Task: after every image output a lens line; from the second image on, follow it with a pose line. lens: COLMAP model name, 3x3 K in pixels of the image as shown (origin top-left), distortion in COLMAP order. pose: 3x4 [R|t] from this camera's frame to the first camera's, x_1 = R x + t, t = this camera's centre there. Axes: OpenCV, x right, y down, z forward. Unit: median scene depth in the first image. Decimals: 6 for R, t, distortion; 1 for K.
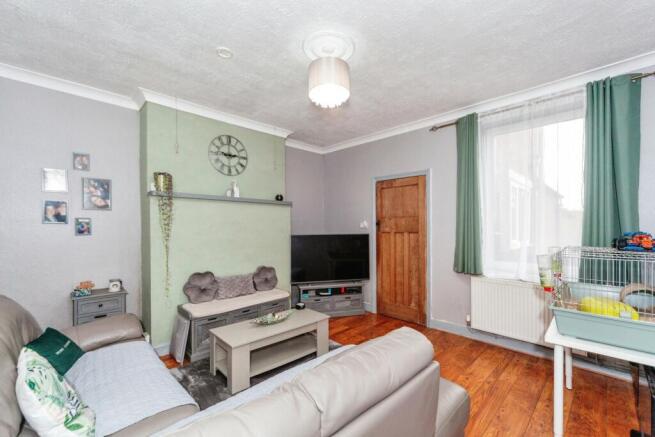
lens RADIAL K [[281.8, 0, 296.1], [0, 281.8, 219.8], [0, 0, 1]] dist [-0.029133, 0.000024]
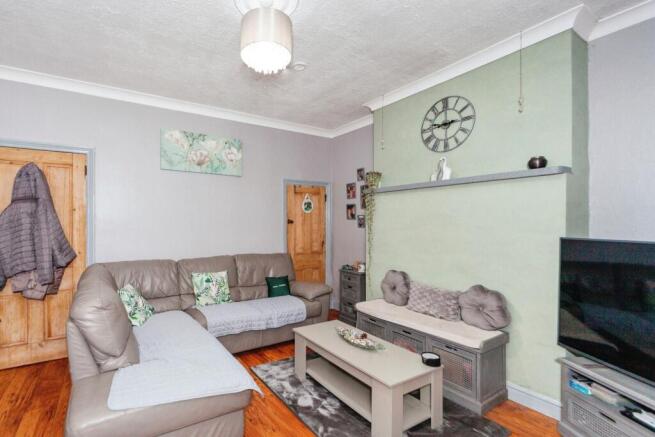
lens RADIAL K [[281.8, 0, 296.1], [0, 281.8, 219.8], [0, 0, 1]] dist [-0.029133, 0.000024]
pose [[-0.167170, -0.013251, -0.985839, 0.550610], [0.012782, 0.999797, -0.015606, 0.027116], [0.985845, -0.015209, -0.166967, 0.742425]]
